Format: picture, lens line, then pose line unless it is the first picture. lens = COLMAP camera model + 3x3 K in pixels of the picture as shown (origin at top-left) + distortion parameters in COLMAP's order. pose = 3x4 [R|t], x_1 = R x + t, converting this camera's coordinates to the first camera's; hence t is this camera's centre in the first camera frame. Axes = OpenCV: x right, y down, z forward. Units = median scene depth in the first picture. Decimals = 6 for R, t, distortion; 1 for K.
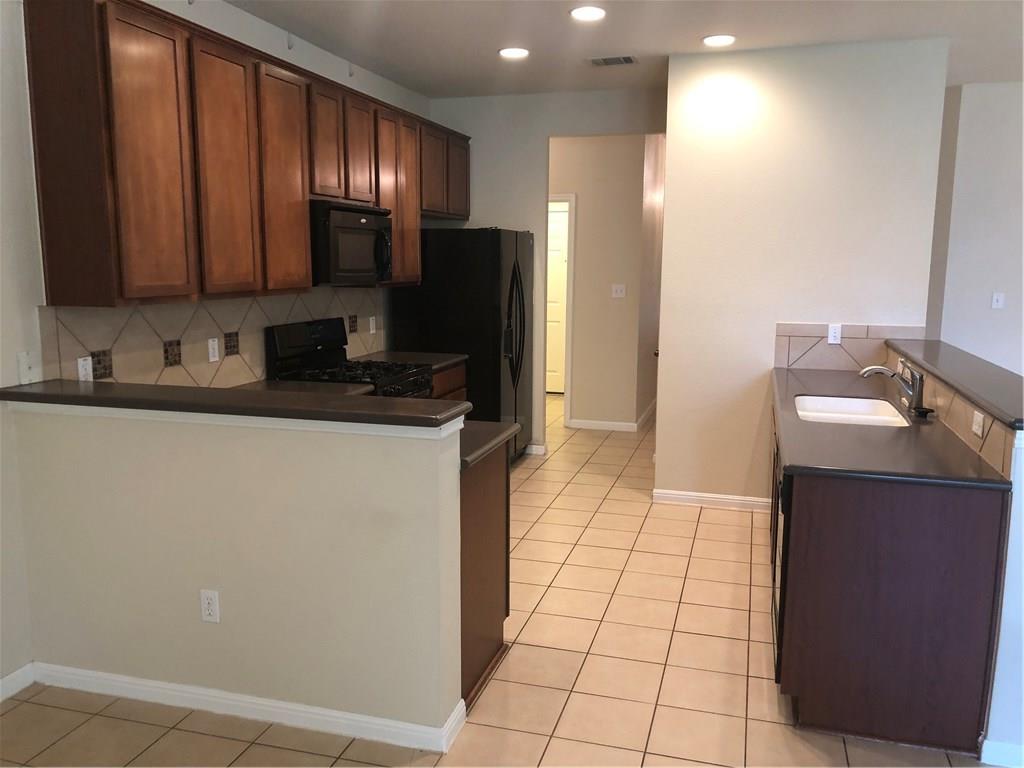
lens RADIAL K [[840.8, 0, 518.2], [0, 840.8, 389.4], [0, 0, 1]] dist [0.044052, -0.040375]
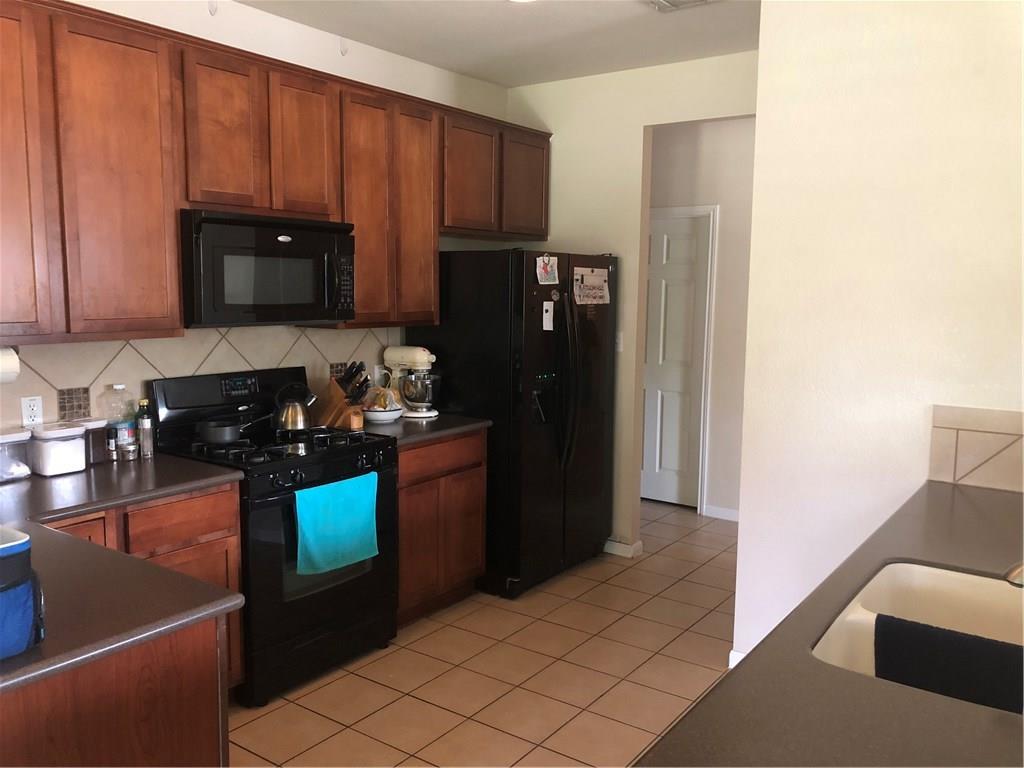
lens RADIAL K [[840.8, 0, 518.2], [0, 840.8, 389.4], [0, 0, 1]] dist [0.044052, -0.040375]
pose [[0.943115, 0.048567, -0.328899, 0.225114], [-0.059051, 0.998013, -0.021956, -0.059618], [0.327179, 0.040129, 0.944110, 0.345472]]
